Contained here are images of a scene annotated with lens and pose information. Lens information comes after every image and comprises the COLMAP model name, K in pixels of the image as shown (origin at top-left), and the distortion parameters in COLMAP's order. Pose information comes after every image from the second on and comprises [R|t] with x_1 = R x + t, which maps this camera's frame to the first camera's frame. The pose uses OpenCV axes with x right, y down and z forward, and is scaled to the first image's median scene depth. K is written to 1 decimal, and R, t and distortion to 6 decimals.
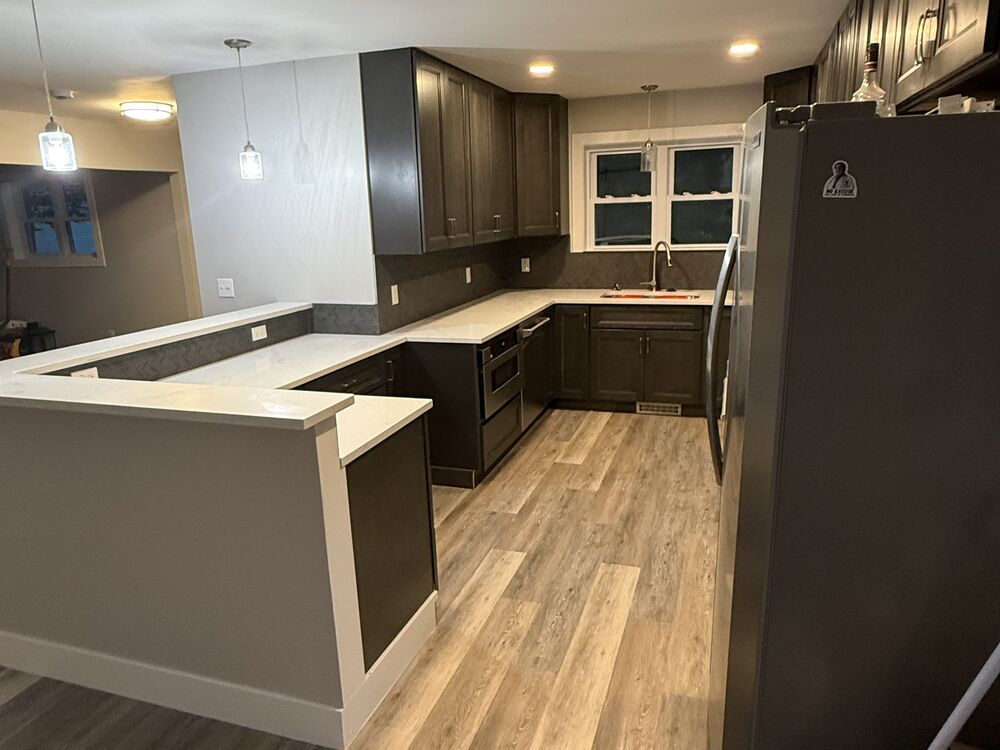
lens RADIAL K [[688.6, 0, 498.4], [0, 688.6, 376.0], [0, 0, 1]] dist [-0.003512, 0.002097]
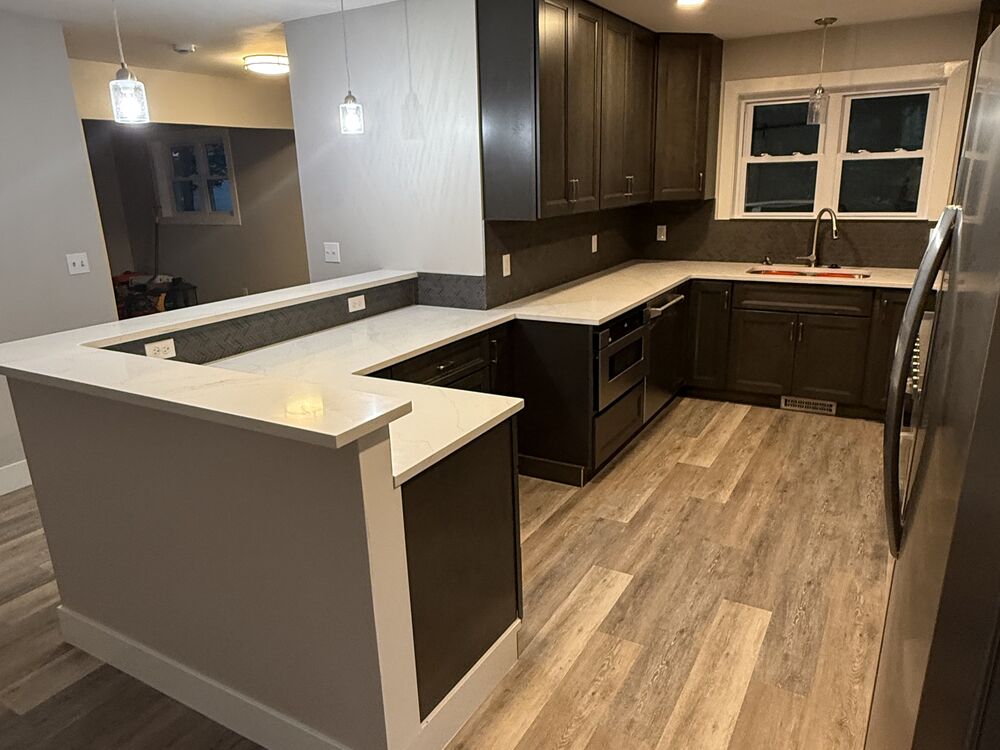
lens RADIAL K [[688.6, 0, 503.9], [0, 688.6, 377.0], [0, 0, 1]] dist [-0.003512, 0.002097]
pose [[0.981146, 0.059156, -0.183994, 0.021217], [-0.049044, 0.997050, 0.059034, -0.026671], [0.186943, -0.048897, 0.981153, 0.116366]]
